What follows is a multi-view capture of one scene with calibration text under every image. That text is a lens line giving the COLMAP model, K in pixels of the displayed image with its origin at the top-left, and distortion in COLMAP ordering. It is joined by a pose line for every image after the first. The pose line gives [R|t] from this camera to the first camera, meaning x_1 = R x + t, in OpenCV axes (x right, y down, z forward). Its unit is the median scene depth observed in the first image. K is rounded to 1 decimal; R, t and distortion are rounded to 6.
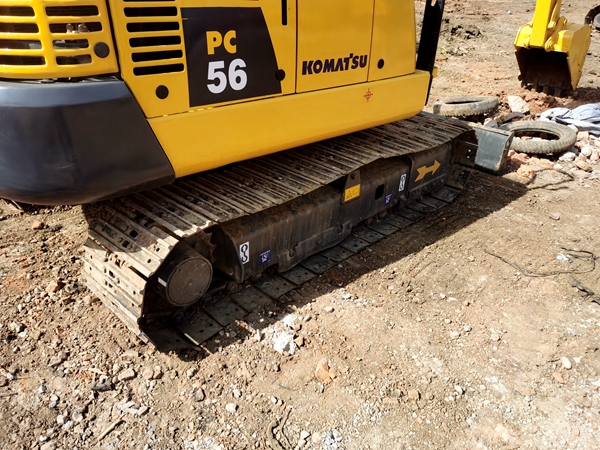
lens RADIAL K [[465.6, 0, 302.9], [0, 465.6, 224.2], [0, 0, 1]] dist [0.055000, -0.057429]
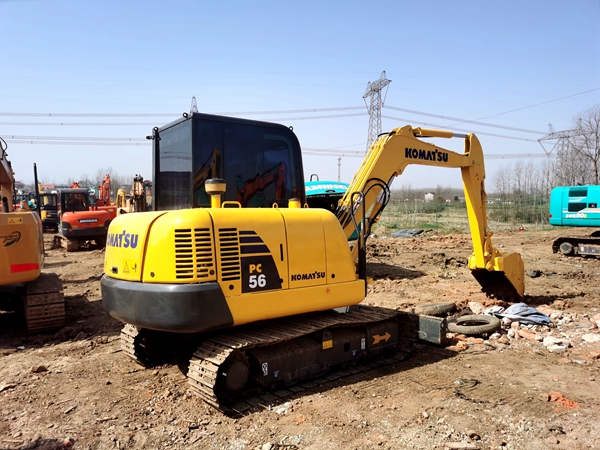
lens RADIAL K [[465.6, 0, 302.9], [0, 465.6, 224.2], [0, 0, 1]] dist [0.055000, -0.057429]
pose [[0.993286, -0.061042, -0.098274, 0.279119], [0.007648, 0.882259, -0.470703, 0.478626], [0.115436, 0.466791, 0.876802, -1.047858]]
